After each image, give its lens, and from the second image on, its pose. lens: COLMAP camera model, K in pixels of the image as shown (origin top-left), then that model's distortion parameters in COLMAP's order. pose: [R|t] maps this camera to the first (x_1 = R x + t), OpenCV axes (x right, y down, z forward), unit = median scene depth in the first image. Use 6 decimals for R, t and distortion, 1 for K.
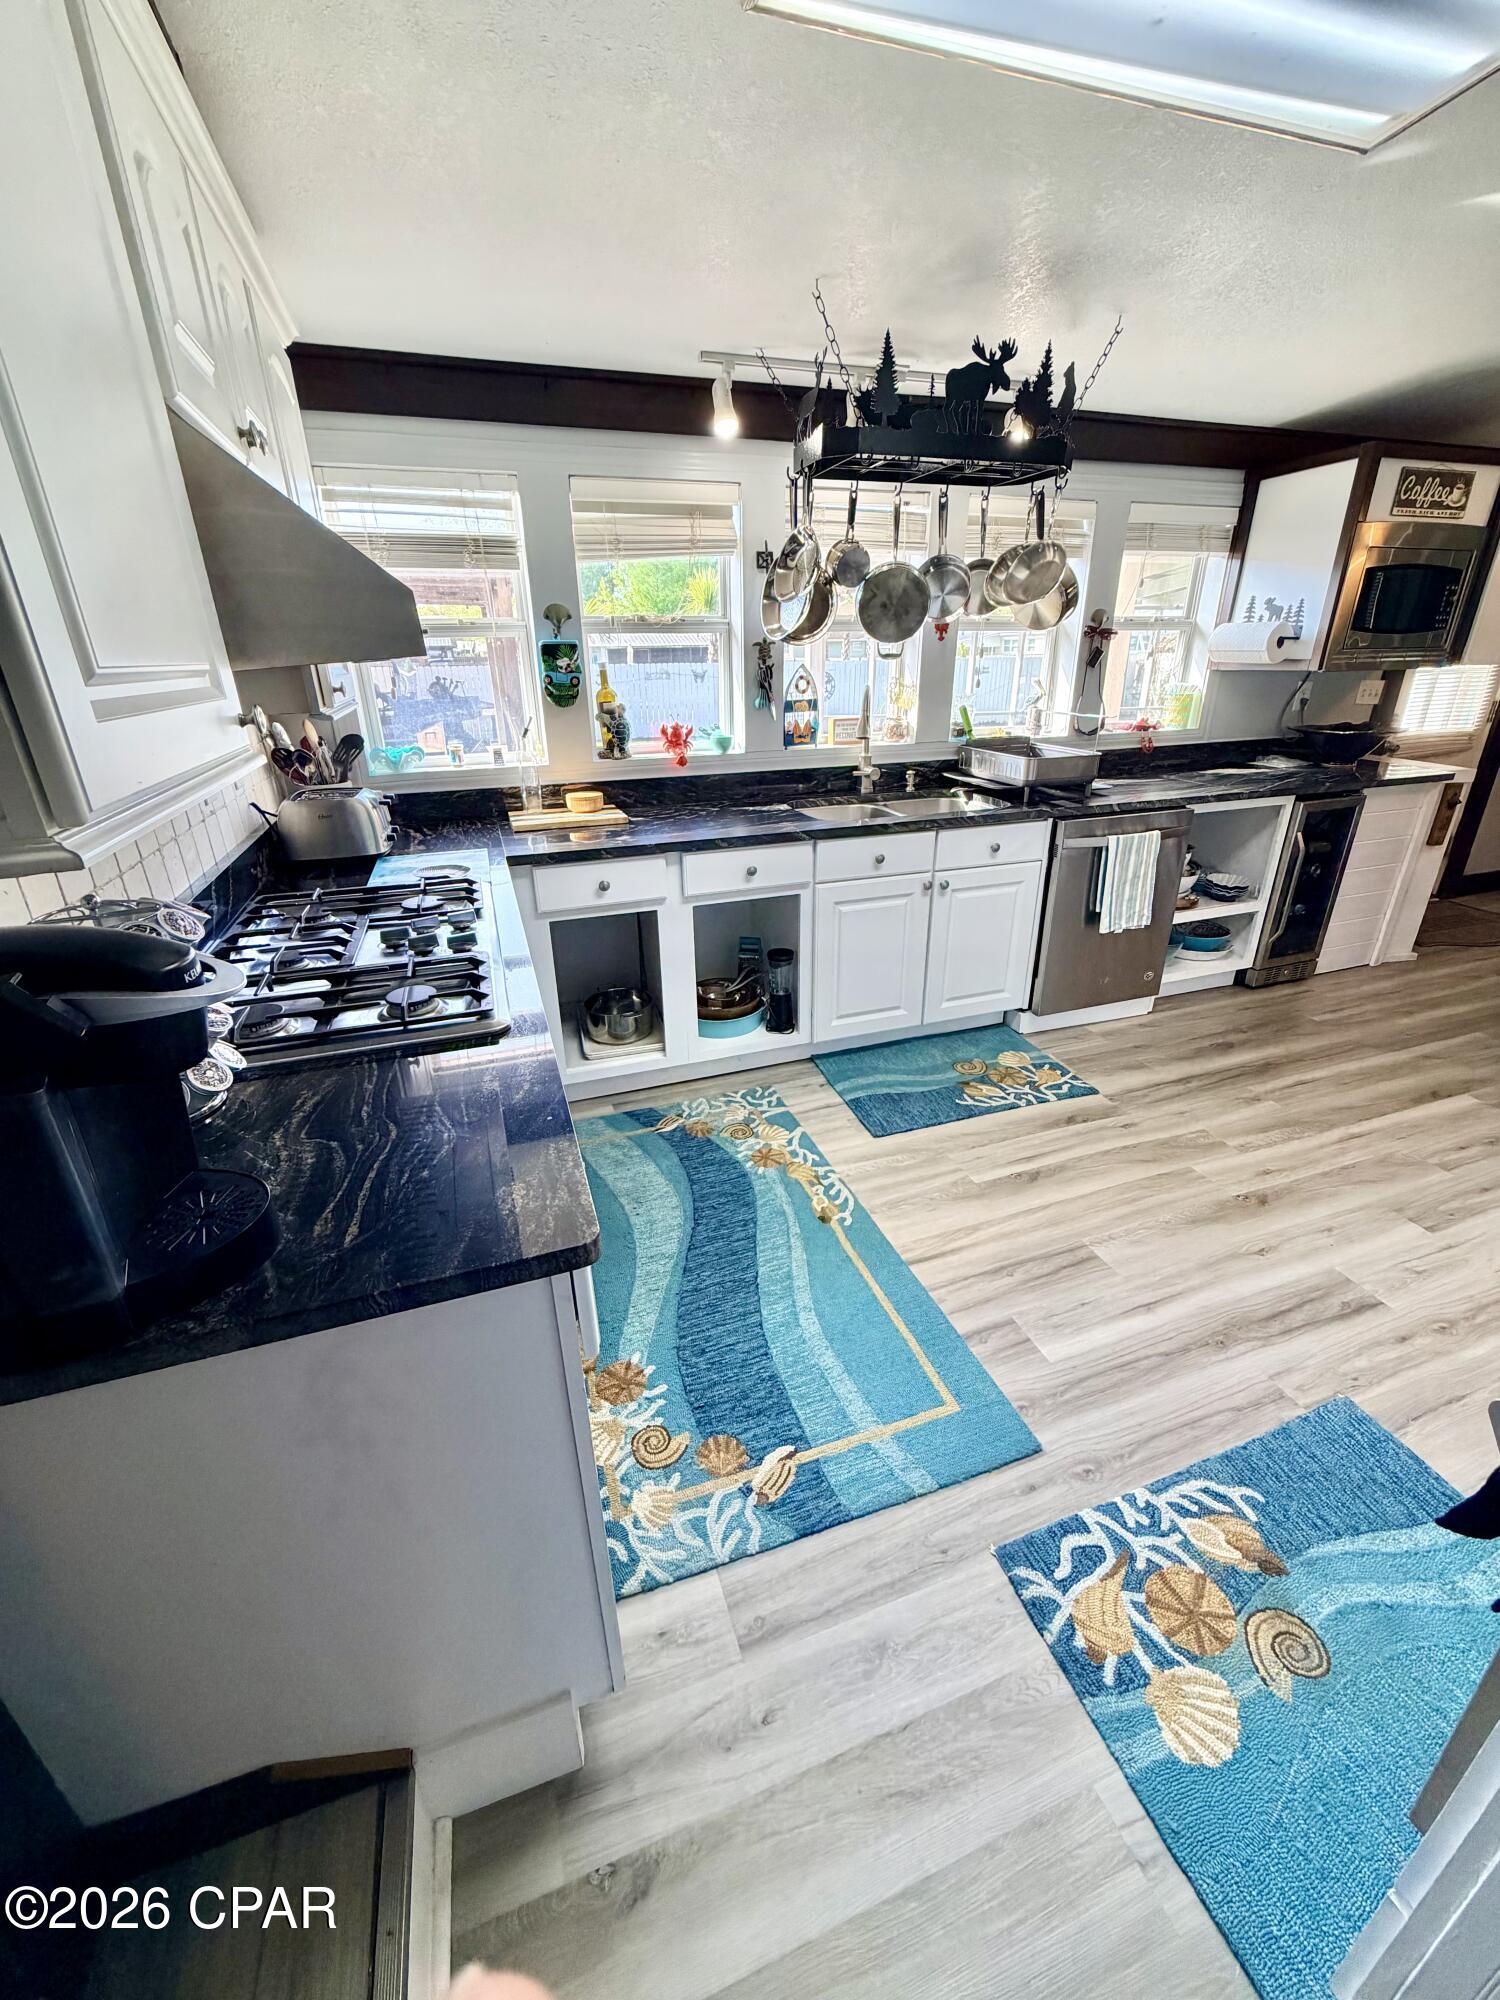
lens RADIAL K [[802.9, 0, 752.7], [0, 802.9, 992.5], [0, 0, 1]] dist [0.002153, 0.000034]
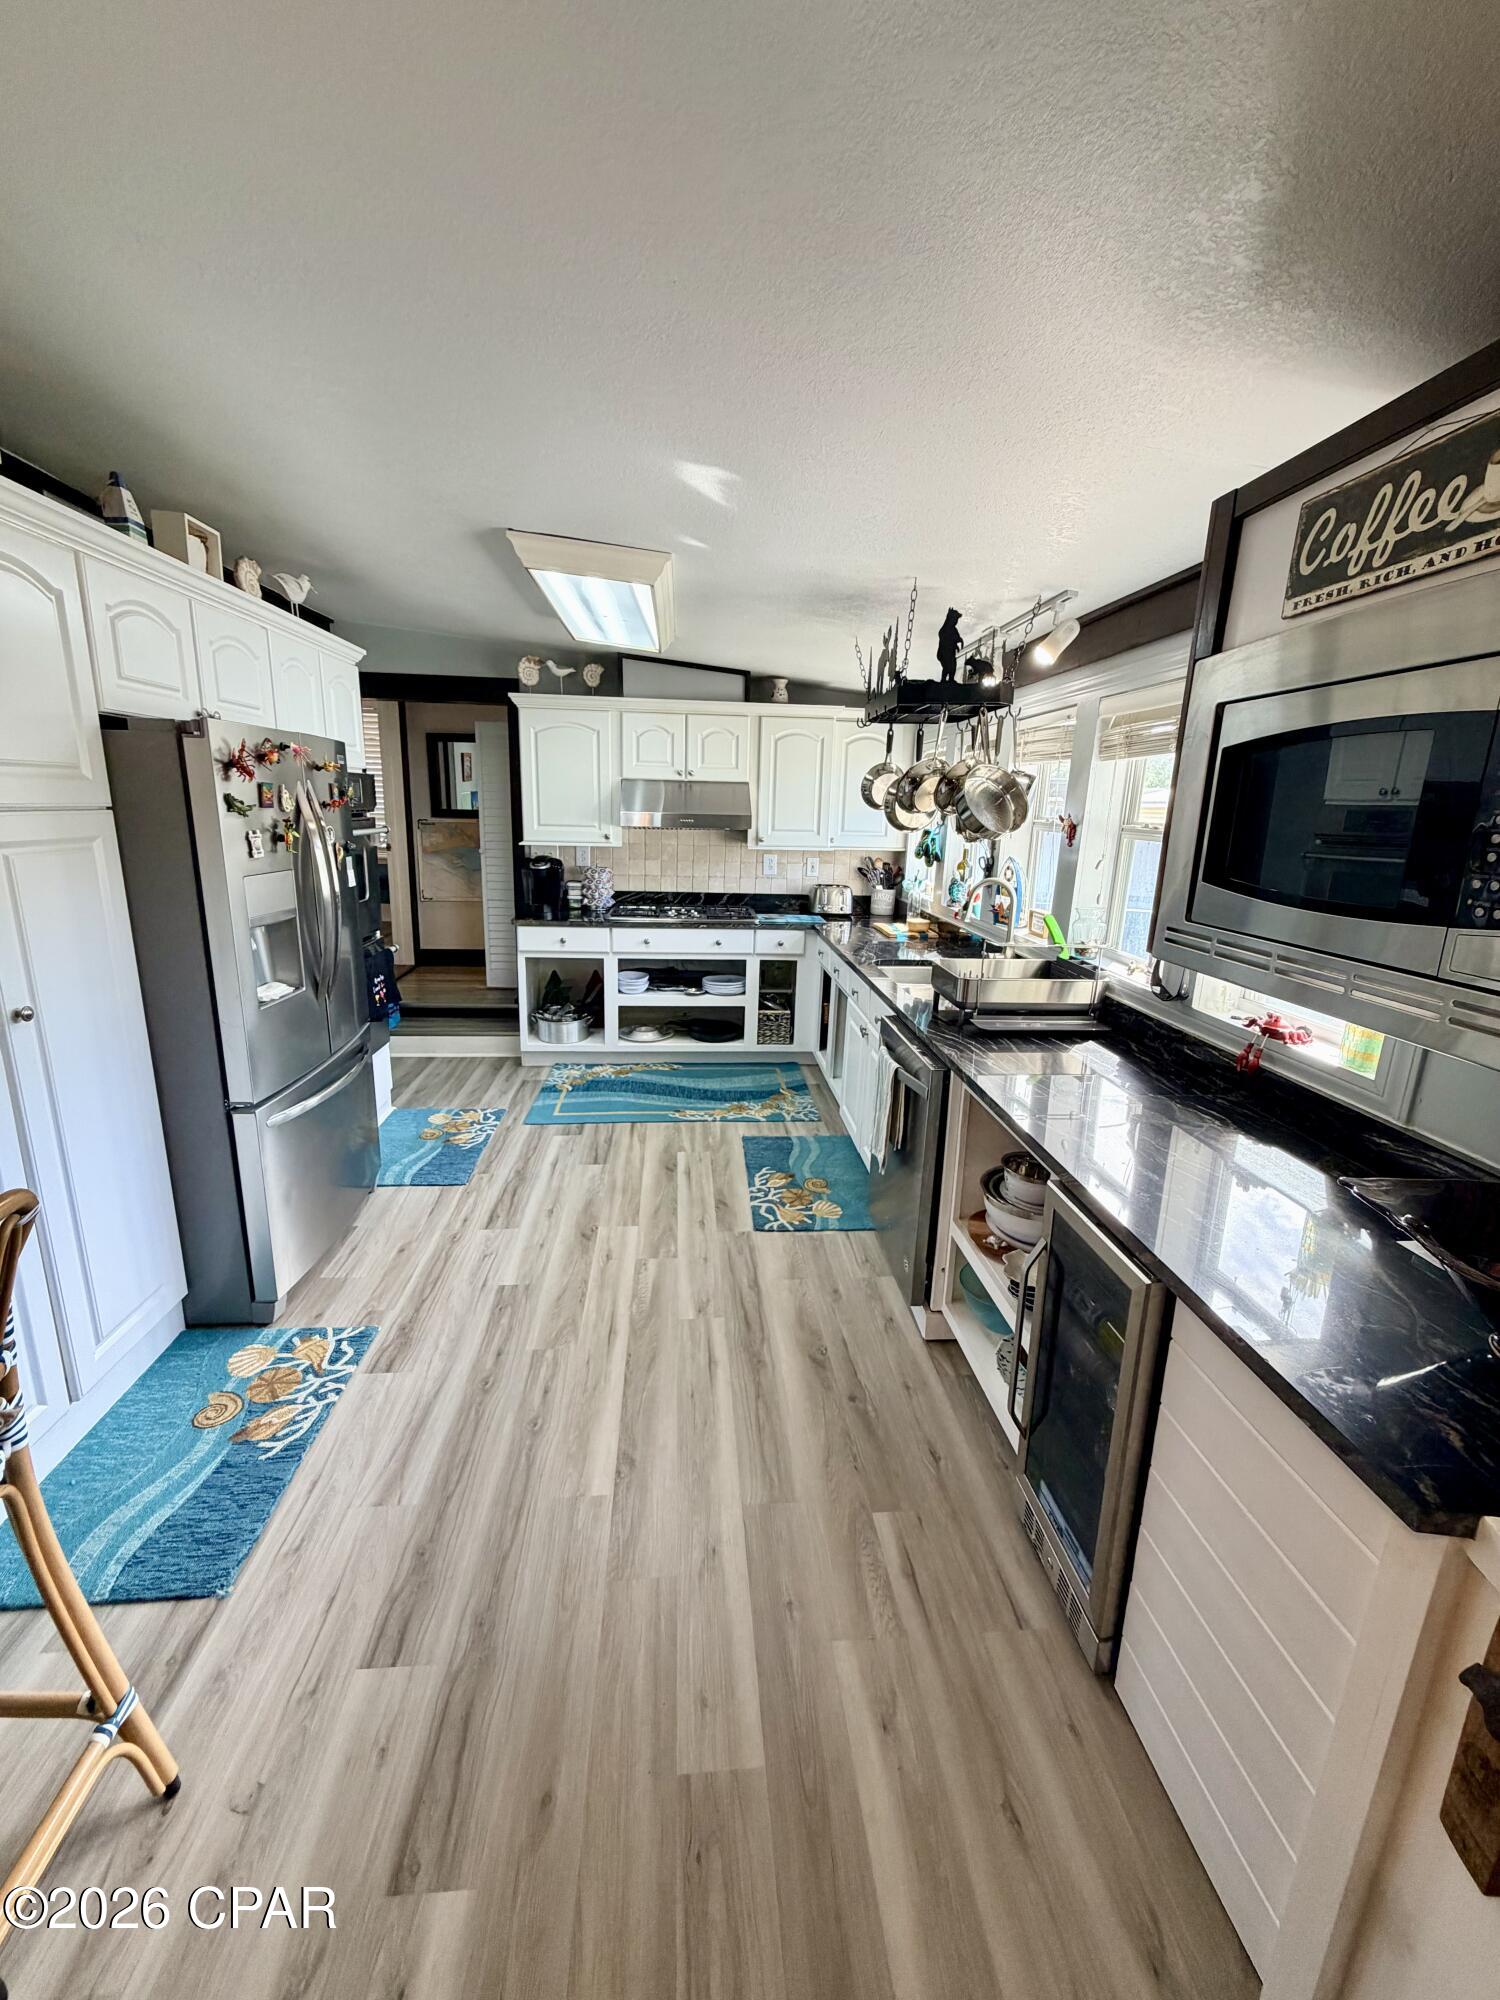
lens RADIAL K [[802.9, 0, 752.7], [0, 802.9, 992.5], [0, 0, 1]] dist [0.002153, 0.000034]
pose [[-0.253170, 0.227539, -0.940282, 1.592338], [-0.401902, 0.859367, 0.316170, -0.572291], [0.879989, 0.457946, -0.126117, 1.134128]]
